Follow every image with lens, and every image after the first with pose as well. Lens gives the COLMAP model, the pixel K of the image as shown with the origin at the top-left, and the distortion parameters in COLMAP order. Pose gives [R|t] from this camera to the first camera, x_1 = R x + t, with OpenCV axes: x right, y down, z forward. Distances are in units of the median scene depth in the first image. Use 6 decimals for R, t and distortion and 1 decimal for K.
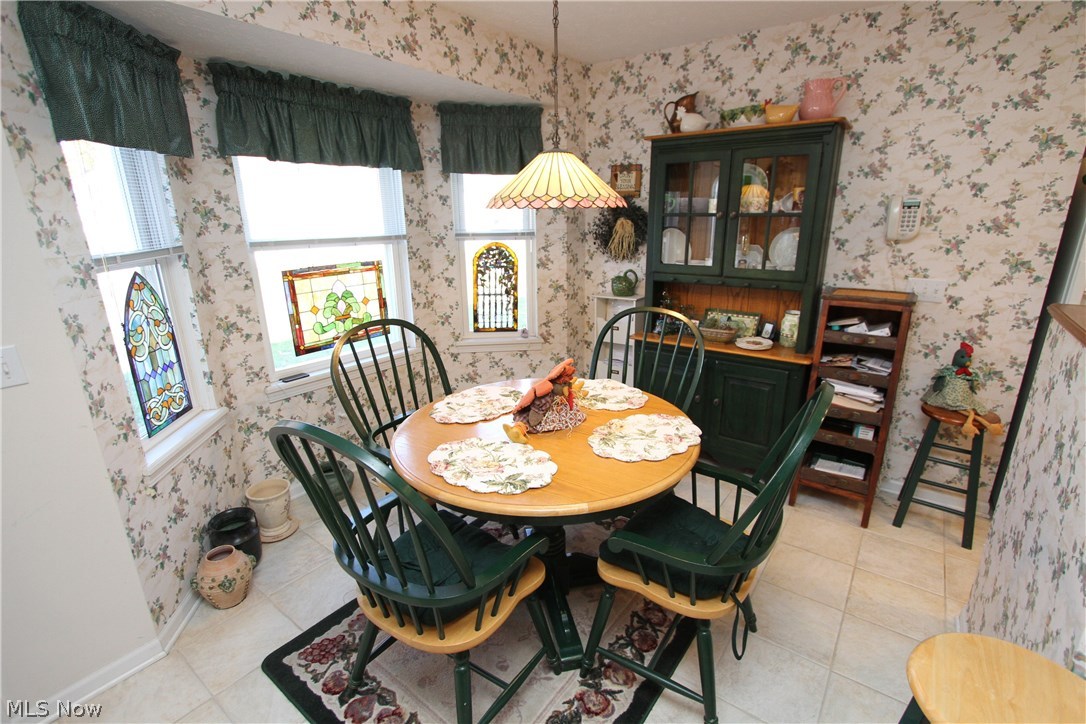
lens RADIAL K [[504.9, 0, 557.7], [0, 504.9, 367.9], [0, 0, 1]] dist [-0.014092, 0.001665]
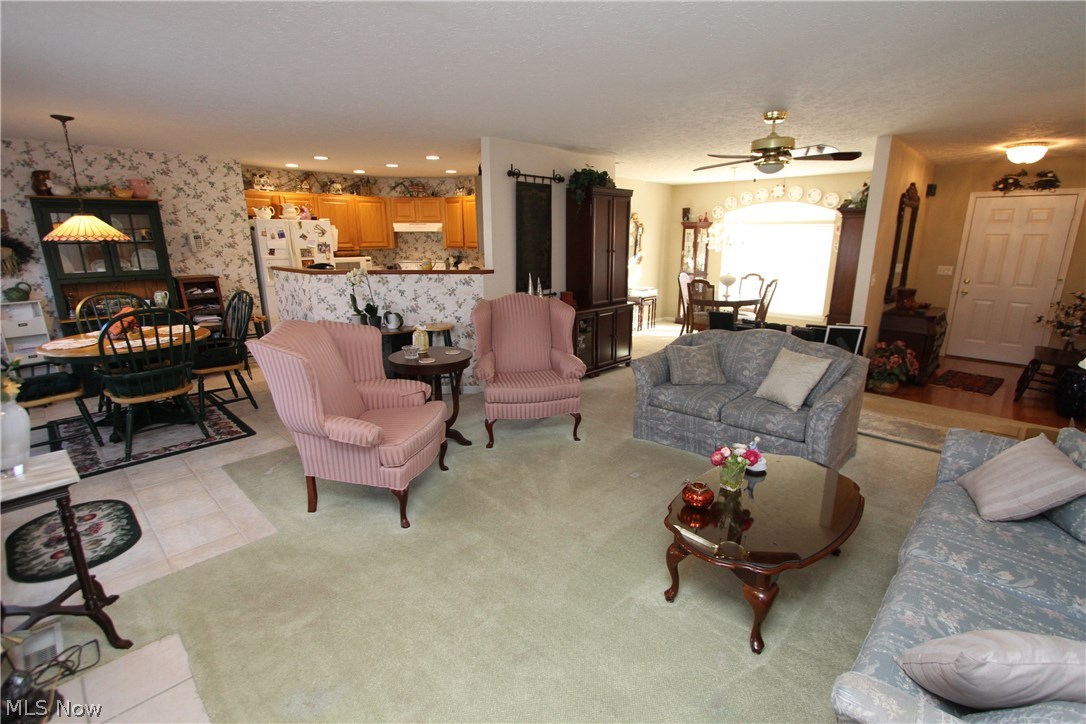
lens RADIAL K [[504.9, 0, 546.3], [0, 504.9, 369.1], [0, 0, 1]] dist [-0.014092, 0.001665]
pose [[0.136885, -0.245092, 0.959788, -1.276626], [0.295958, 0.934772, 0.196494, 0.236531], [-0.945342, 0.257160, 0.200493, -0.742874]]
